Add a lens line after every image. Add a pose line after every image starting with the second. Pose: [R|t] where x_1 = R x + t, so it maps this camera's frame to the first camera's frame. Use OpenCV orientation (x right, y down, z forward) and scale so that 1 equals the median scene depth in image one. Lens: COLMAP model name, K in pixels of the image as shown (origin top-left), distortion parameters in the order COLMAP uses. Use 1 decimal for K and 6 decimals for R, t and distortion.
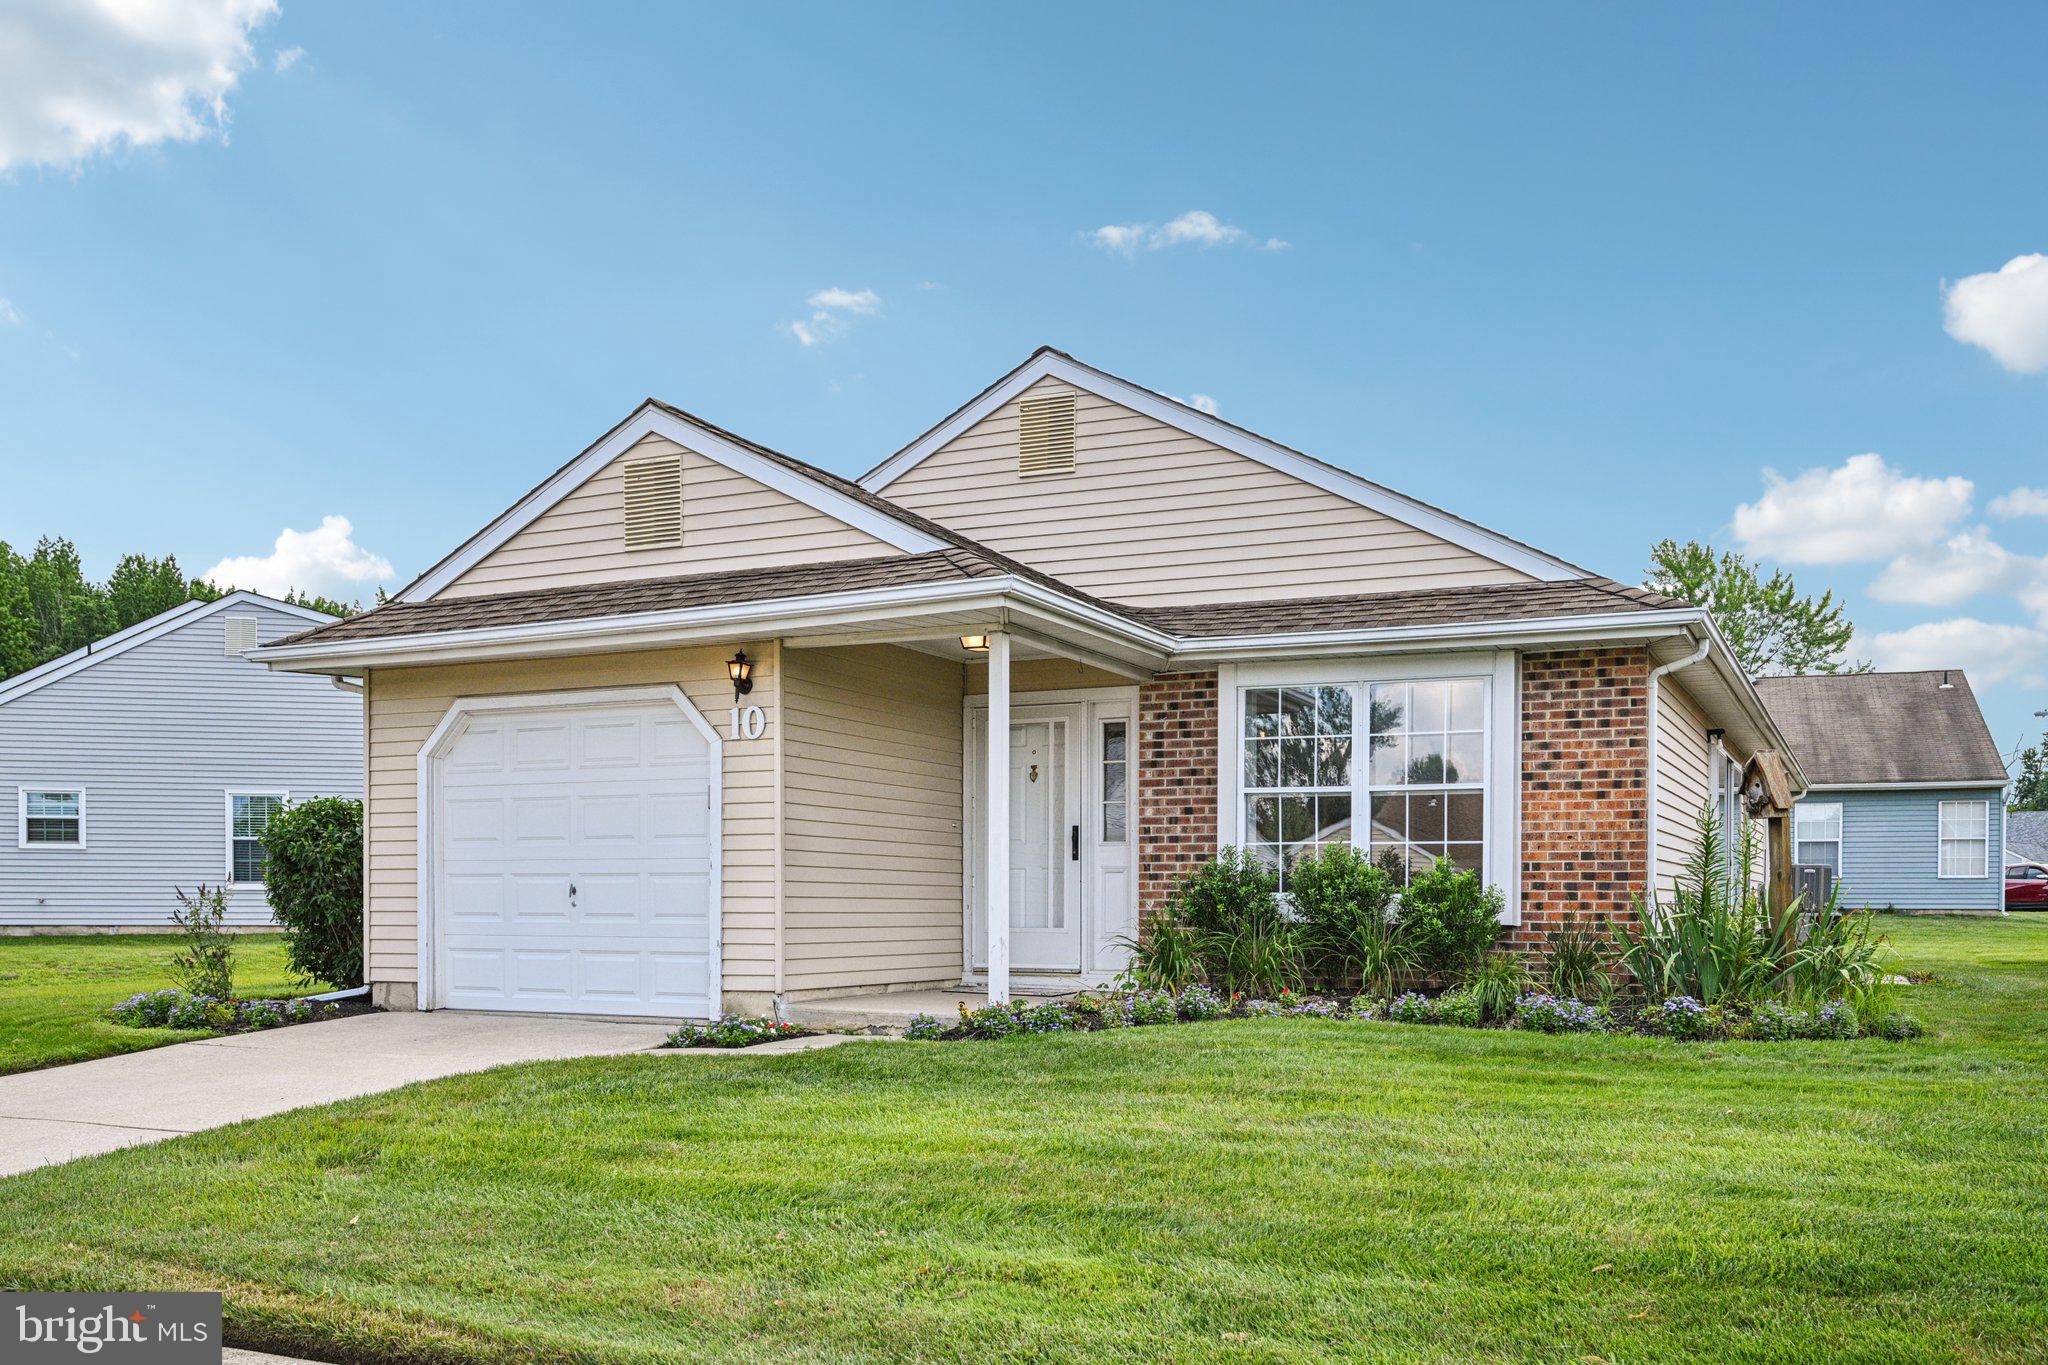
lens RADIAL K [[1714.5, 0, 1021.5], [0, 1714.5, 803.2], [0, 0, 1]] dist [0.001340, -0.000338]
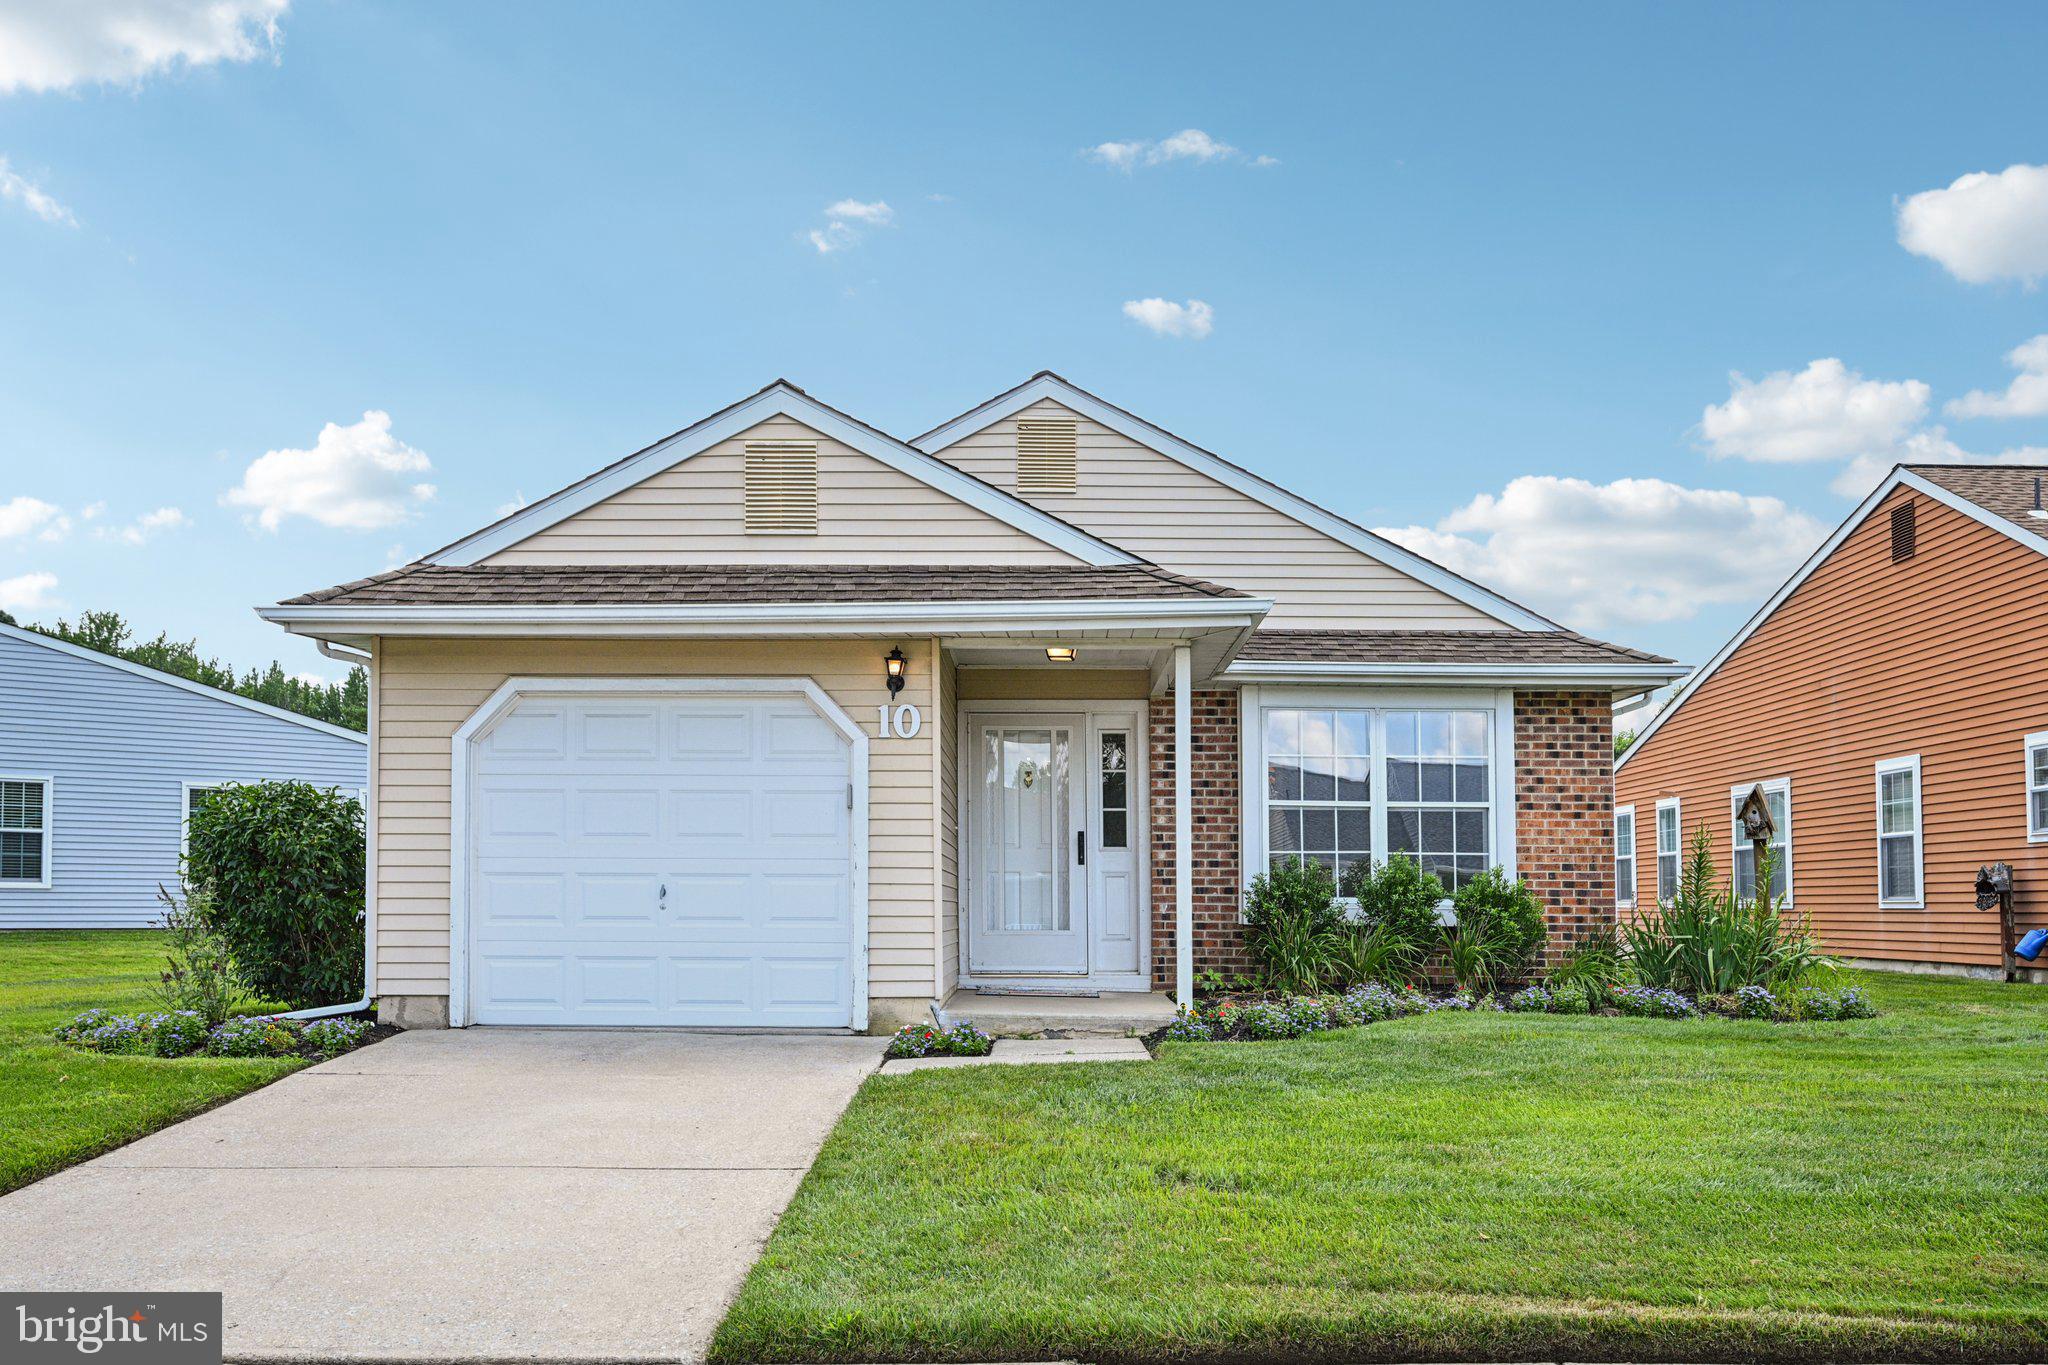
lens RADIAL K [[1685.6, 0, 954.6], [0, 1685.6, 716.8], [0, 0, 1]] dist [0.000627, -0.004657]
pose [[0.916317, 0.046505, 0.397744, -0.500366], [-0.026074, 0.998055, -0.056627, 0.004132], [-0.399604, 0.041518, 0.915747, 0.104223]]
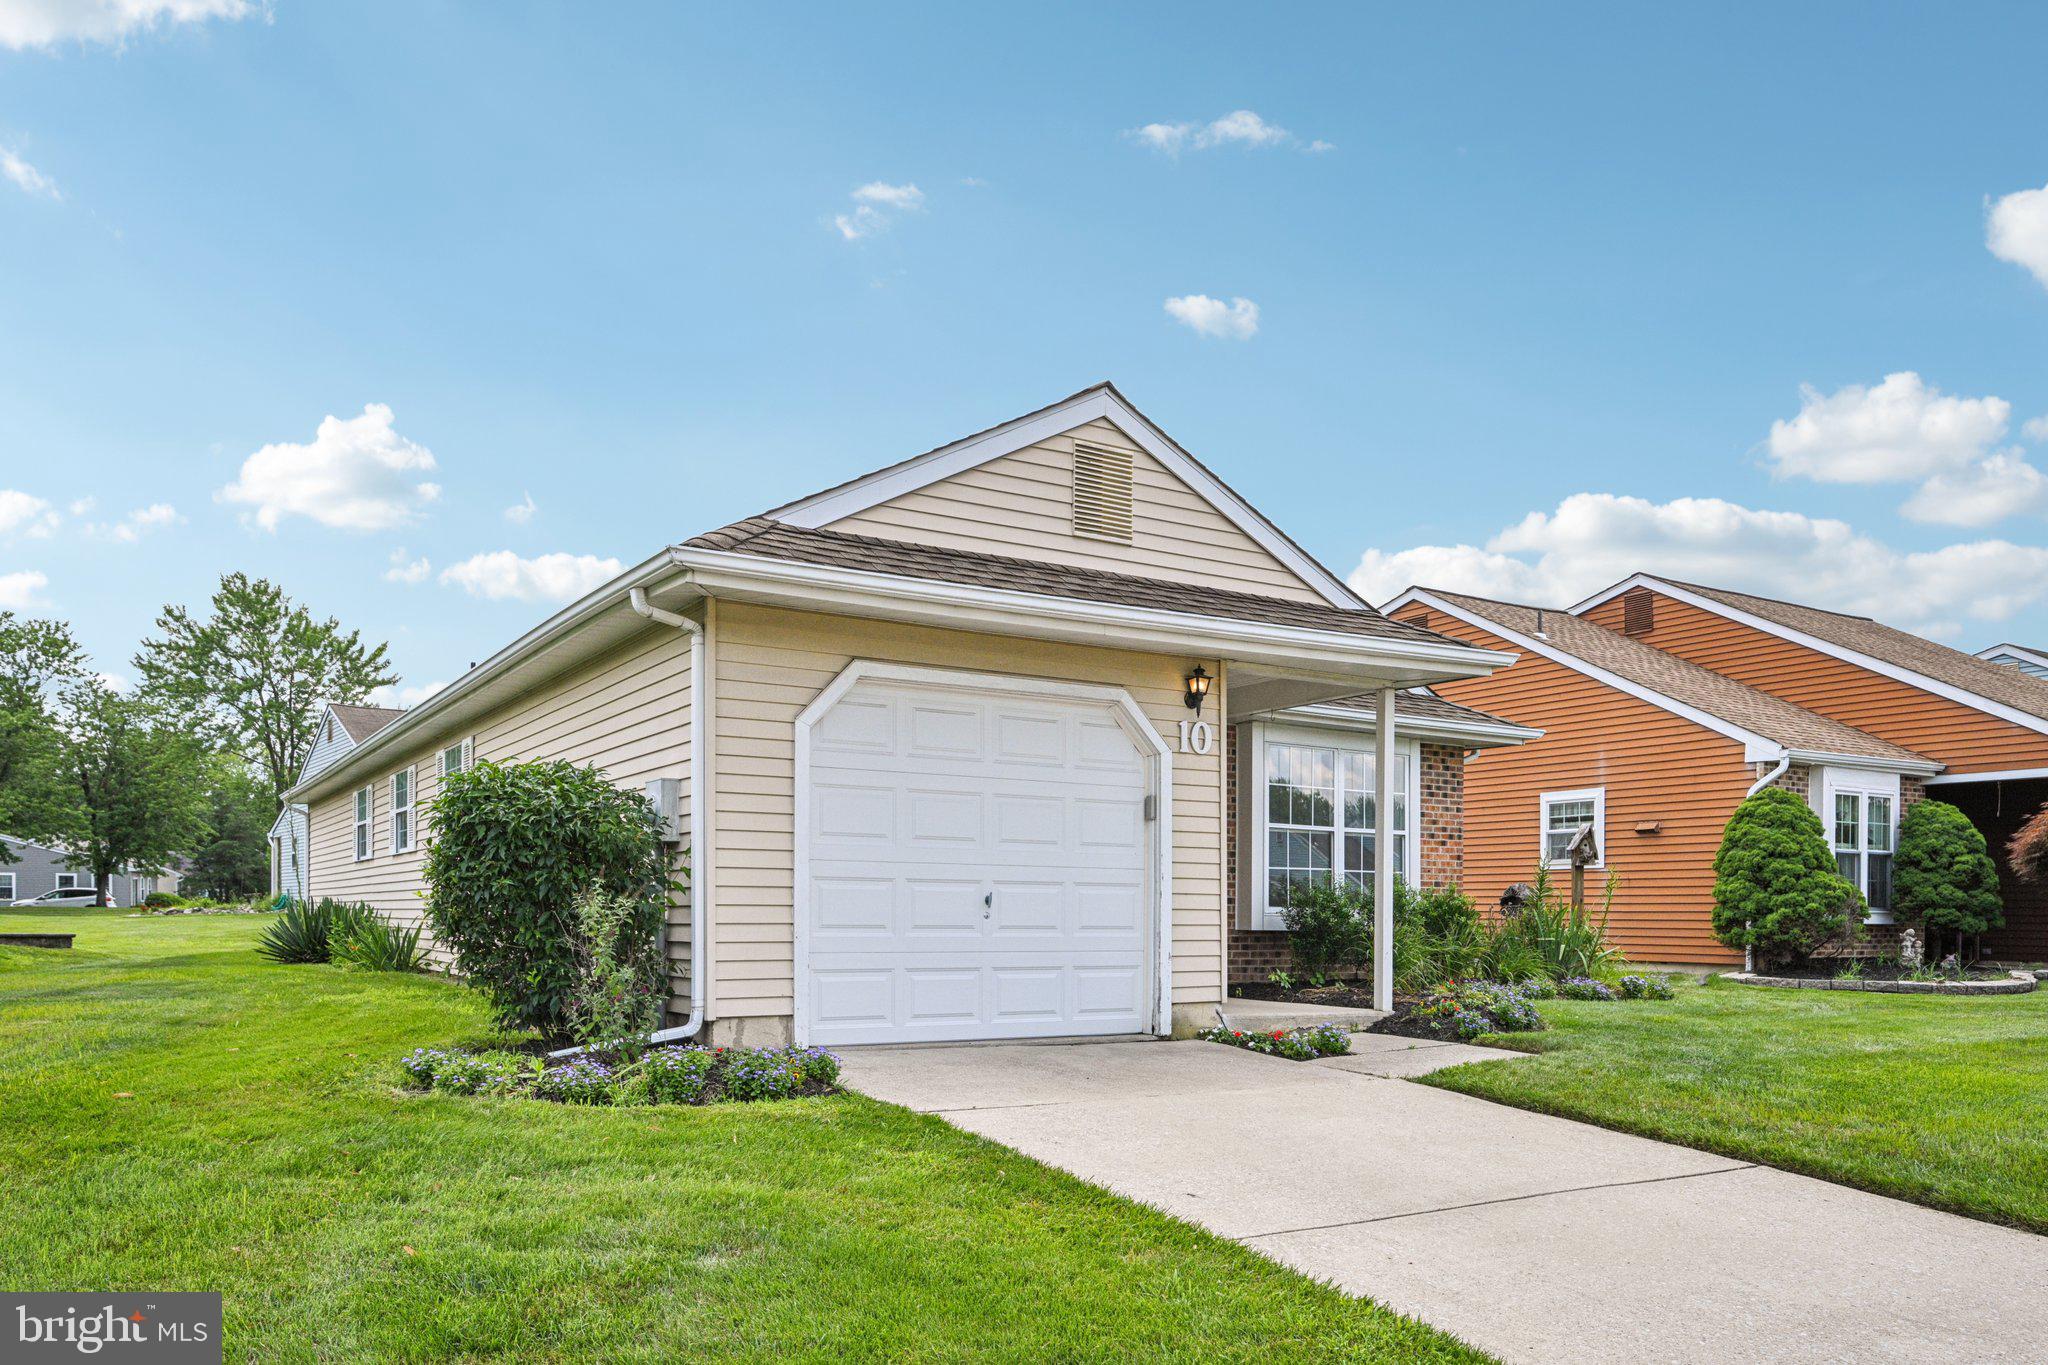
lens RADIAL K [[1484.9, 0, 919.6], [0, 1484.9, 842.6], [0, 0, 1]] dist [-0.008290, -0.002305]
pose [[0.573932, 0.040865, 0.817883, -0.940497], [-0.055221, 0.998412, -0.011134, 0.032797], [-0.817039, -0.038774, 0.575277, 0.610528]]
